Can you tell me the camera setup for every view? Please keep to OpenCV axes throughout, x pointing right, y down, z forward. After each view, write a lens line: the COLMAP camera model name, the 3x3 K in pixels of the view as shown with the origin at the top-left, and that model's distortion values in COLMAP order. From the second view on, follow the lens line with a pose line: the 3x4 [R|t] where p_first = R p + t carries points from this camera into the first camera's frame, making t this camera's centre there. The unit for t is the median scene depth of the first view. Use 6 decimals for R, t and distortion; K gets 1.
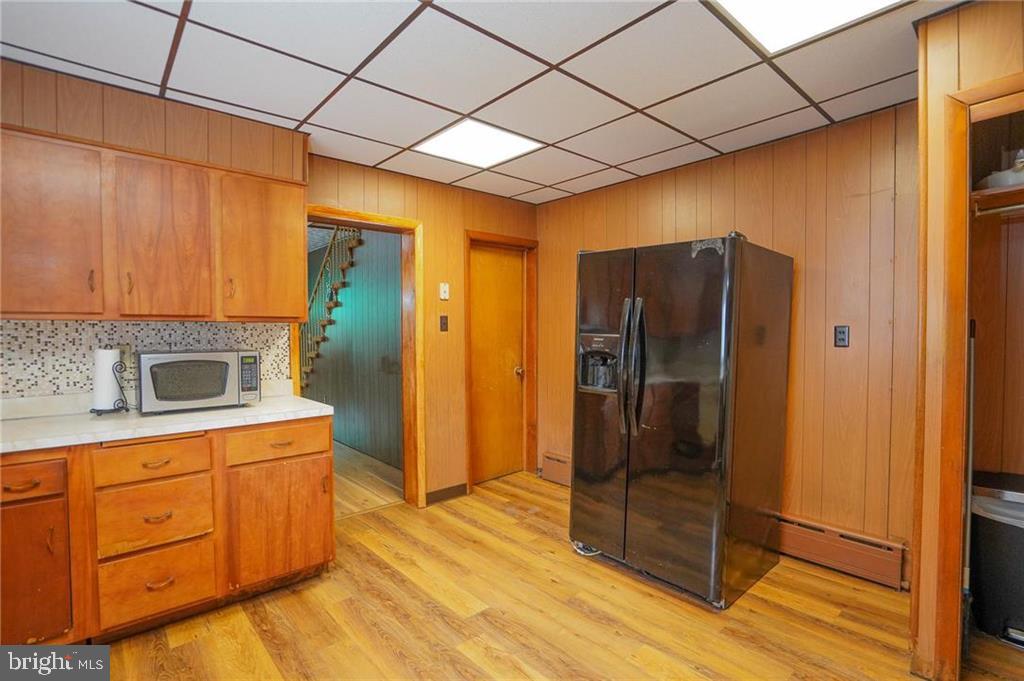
lens RADIAL K [[483.8, 0, 516.3], [0, 483.8, 344.9], [0, 0, 1]] dist [-0.054068, 0.023446]
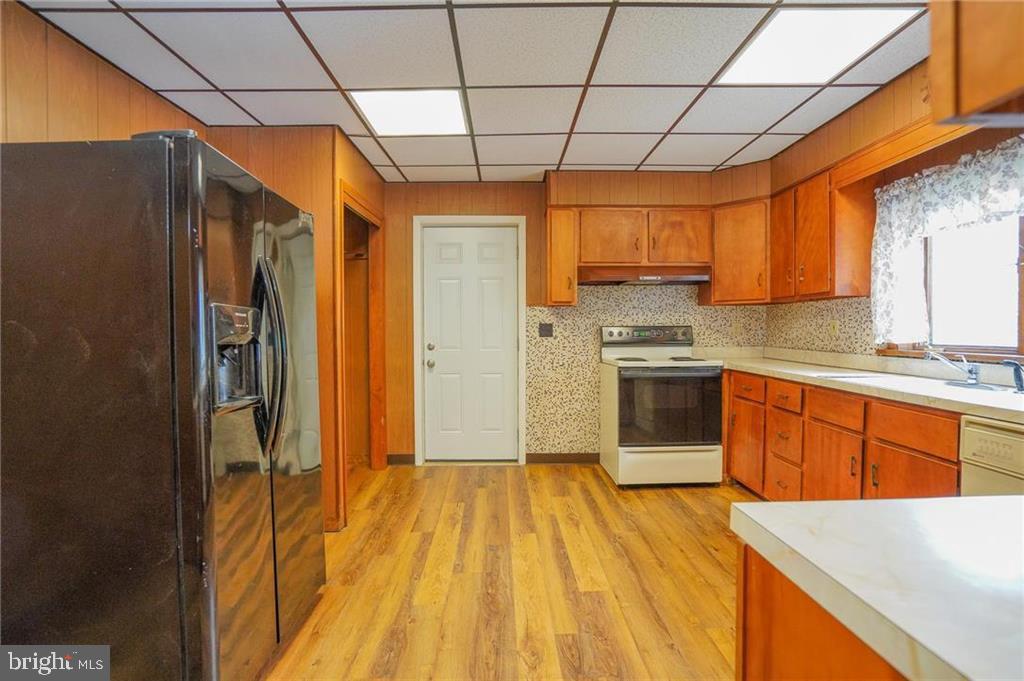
lens RADIAL K [[483.8, 0, 492.0], [0, 483.8, 349.6], [0, 0, 1]] dist [-0.054068, 0.023446]
pose [[-0.734253, -0.009298, 0.678812, -0.503261], [0.038063, 0.997769, 0.054839, 0.010873], [-0.677808, 0.066104, -0.732262, 1.414118]]
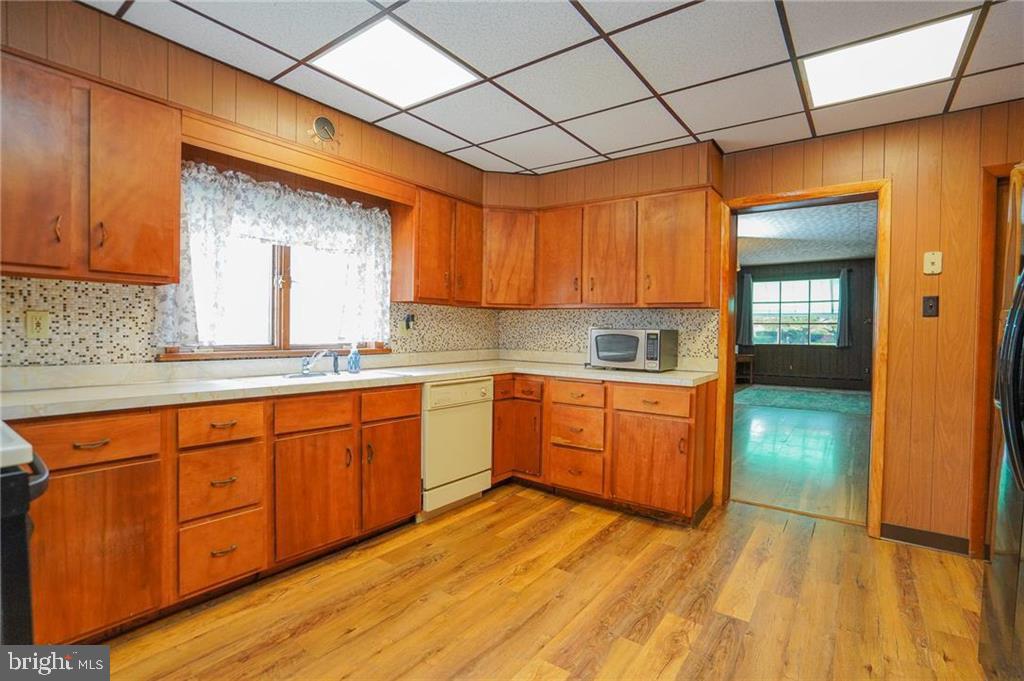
lens RADIAL K [[483.8, 0, 516.7], [0, 483.8, 342.7], [0, 0, 1]] dist [-0.054068, 0.023446]
pose [[0.215840, 0.035232, -0.975793, 0.679407], [-0.044163, 0.998678, 0.026290, 0.032532], [0.975429, 0.037420, 0.217111, 0.374386]]
